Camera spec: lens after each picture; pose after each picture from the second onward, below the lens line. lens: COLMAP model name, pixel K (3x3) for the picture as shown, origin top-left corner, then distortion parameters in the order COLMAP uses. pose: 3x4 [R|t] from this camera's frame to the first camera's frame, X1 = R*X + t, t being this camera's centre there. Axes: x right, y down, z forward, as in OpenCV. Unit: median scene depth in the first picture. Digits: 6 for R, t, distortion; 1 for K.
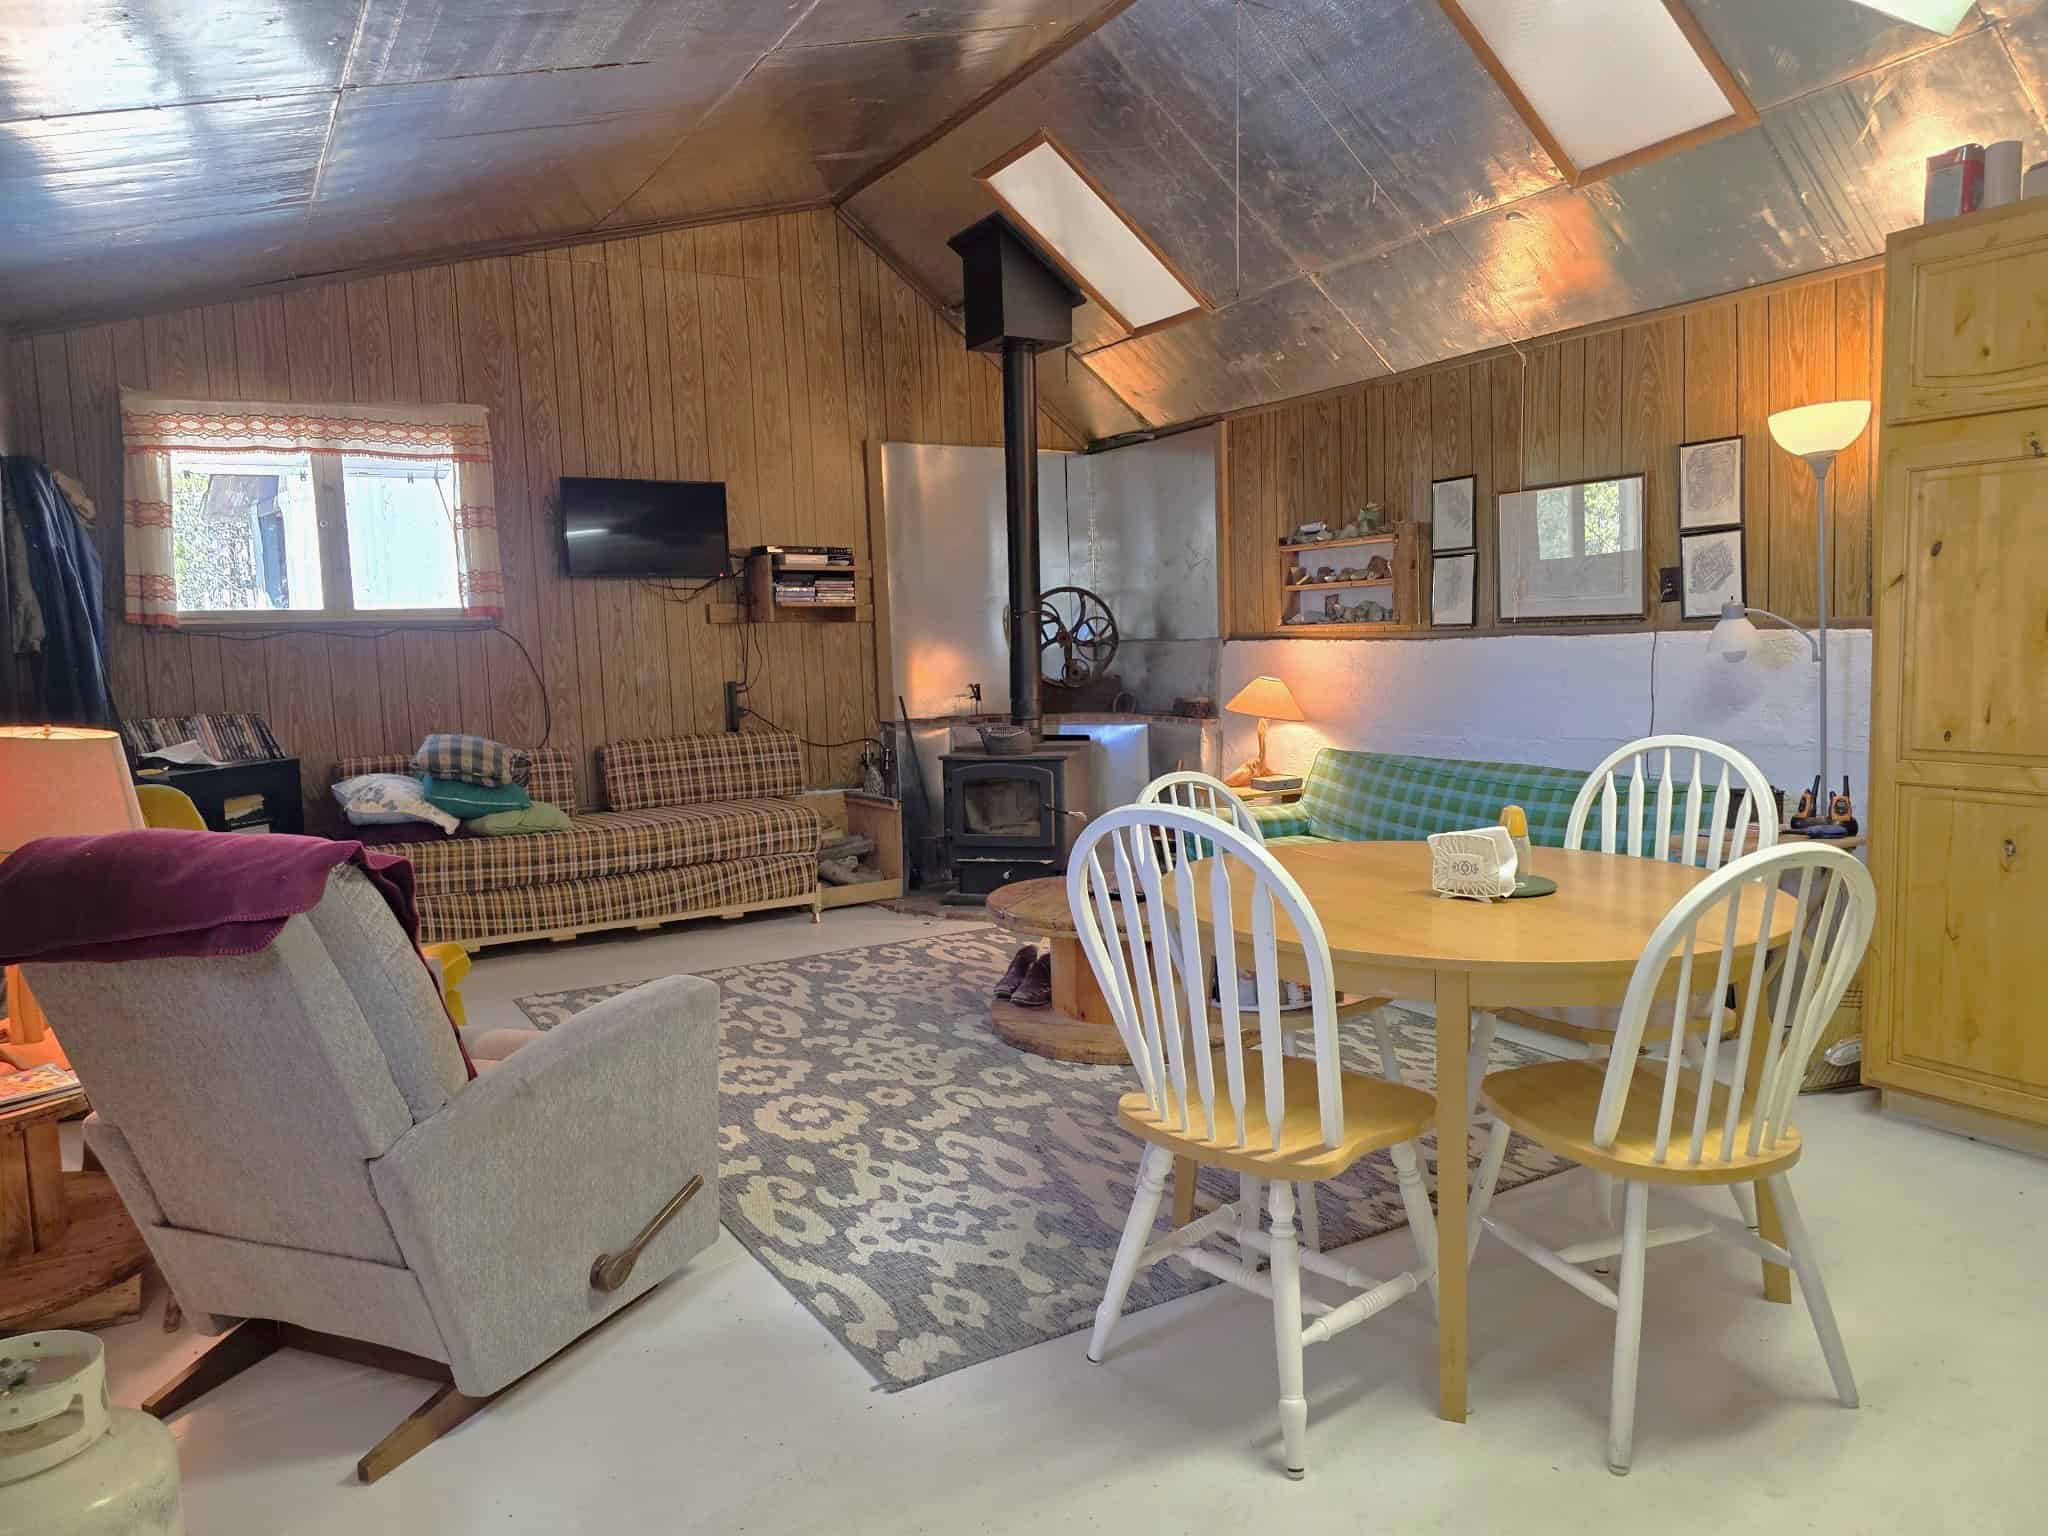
lens RADIAL K [[1413.8, 0, 1024.0], [0, 1413.8, 768.0], [0, 0, 1]] dist [-0.000327, -0.001606]
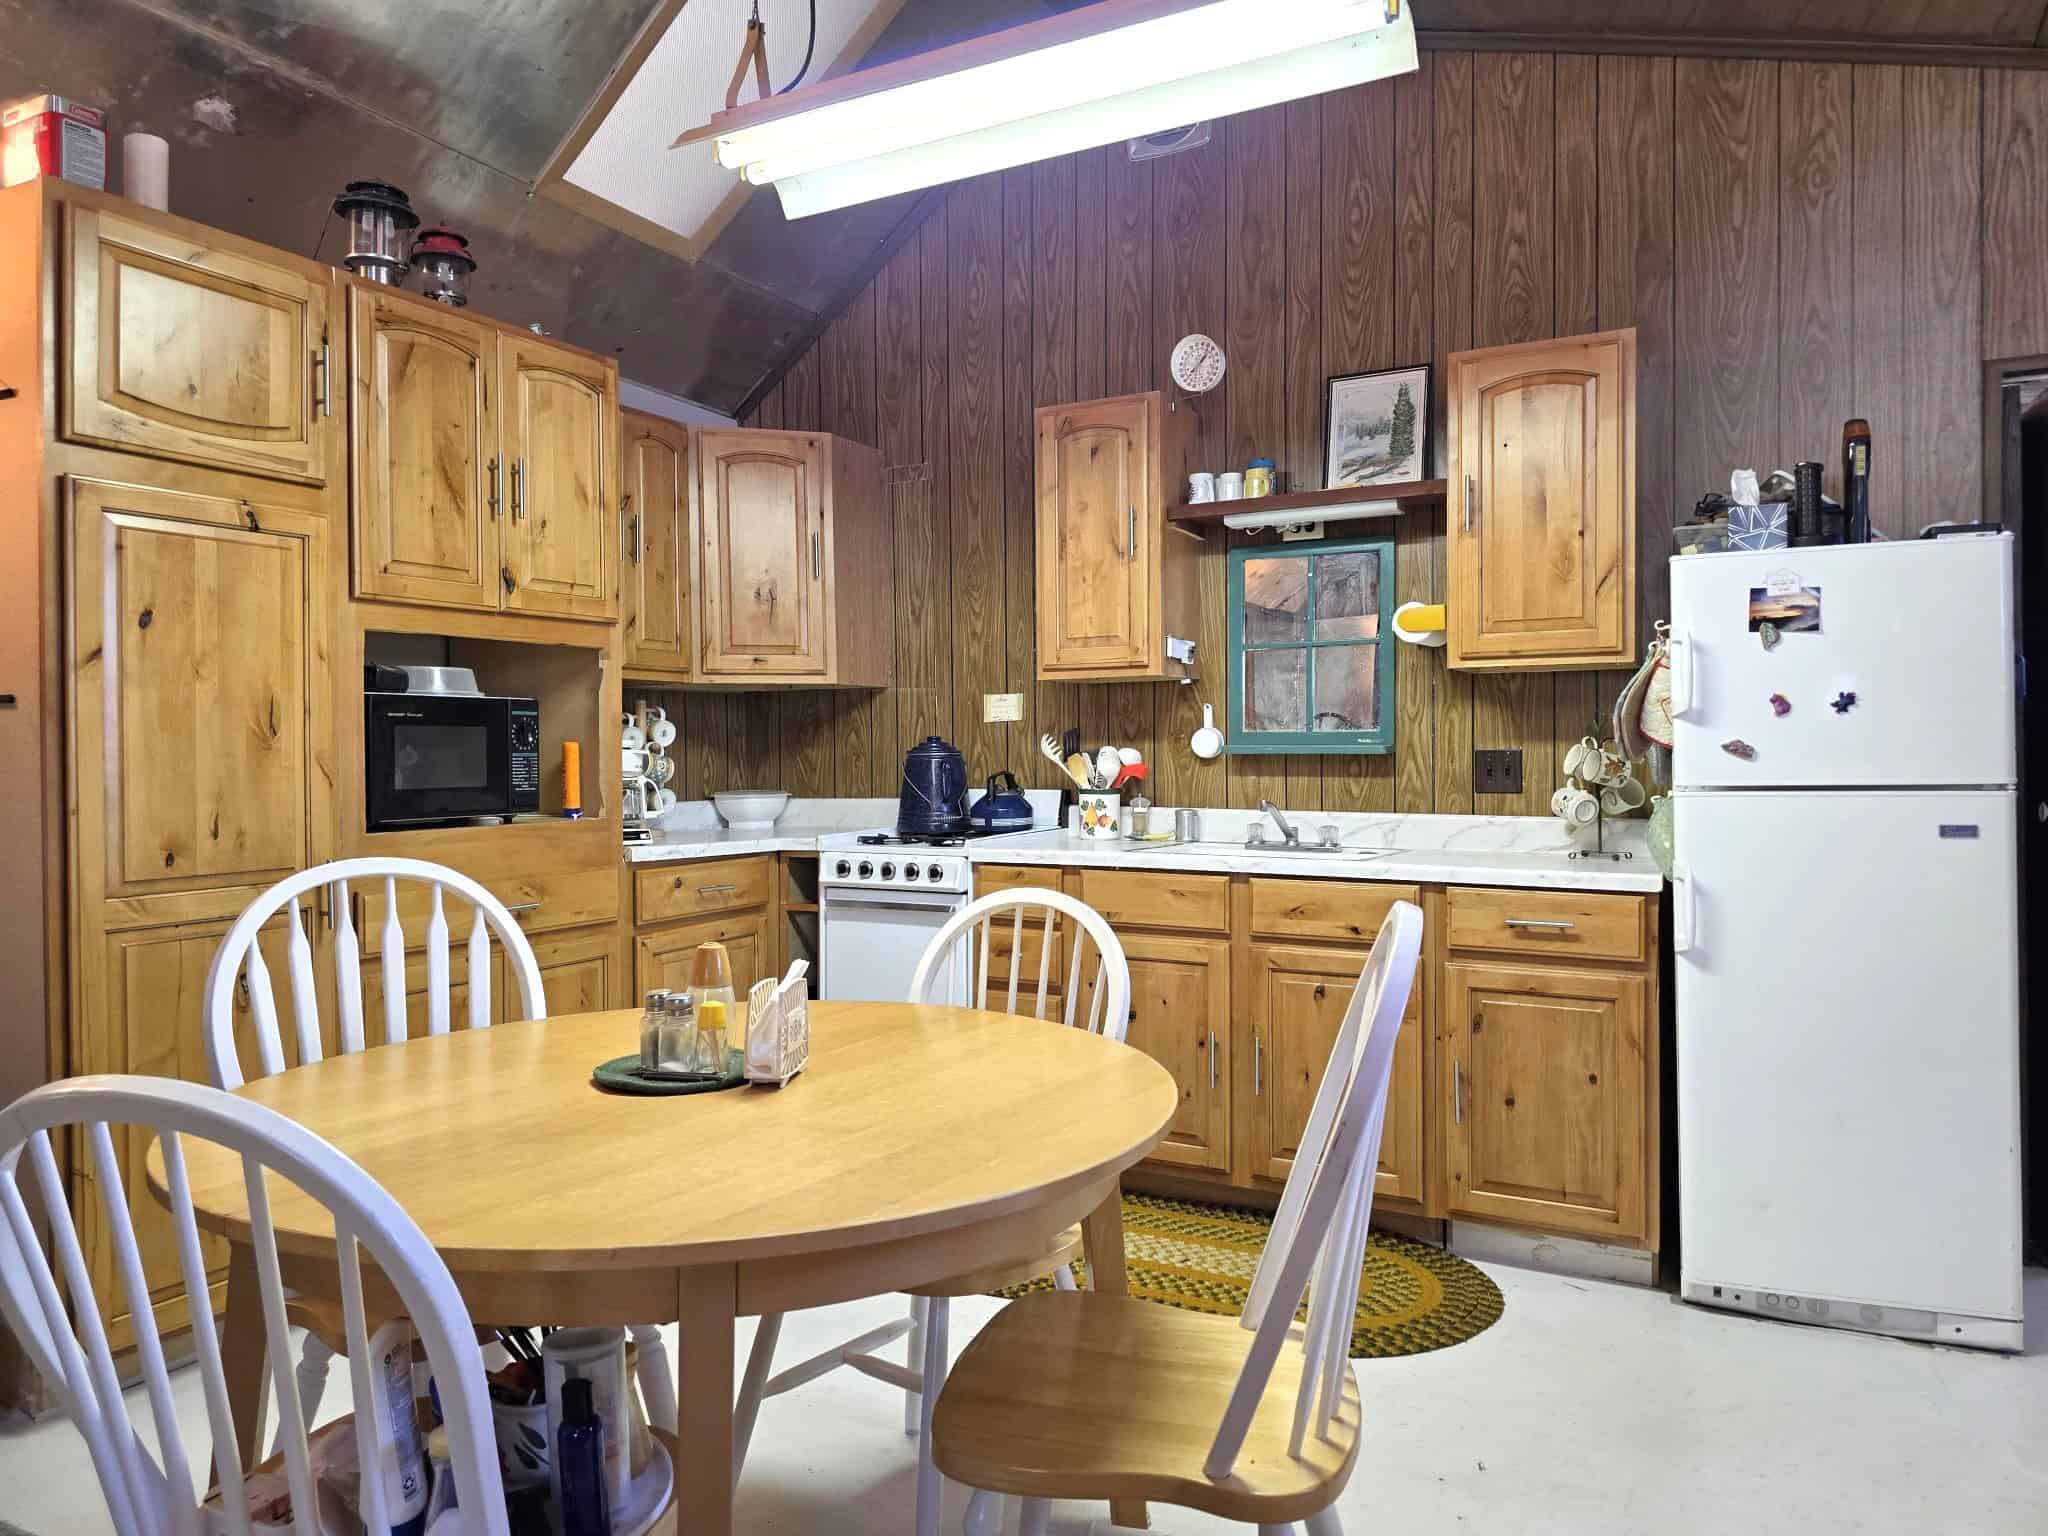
lens RADIAL K [[1413.8, 0, 1024.0], [0, 1413.8, 768.0], [0, 0, 1]] dist [-0.000327, -0.001606]
pose [[-0.512225, 0.015564, 0.858710, -0.271496], [0.104935, 0.993479, 0.044587, -0.059844], [-0.852417, 0.112948, -0.510518, 1.018824]]
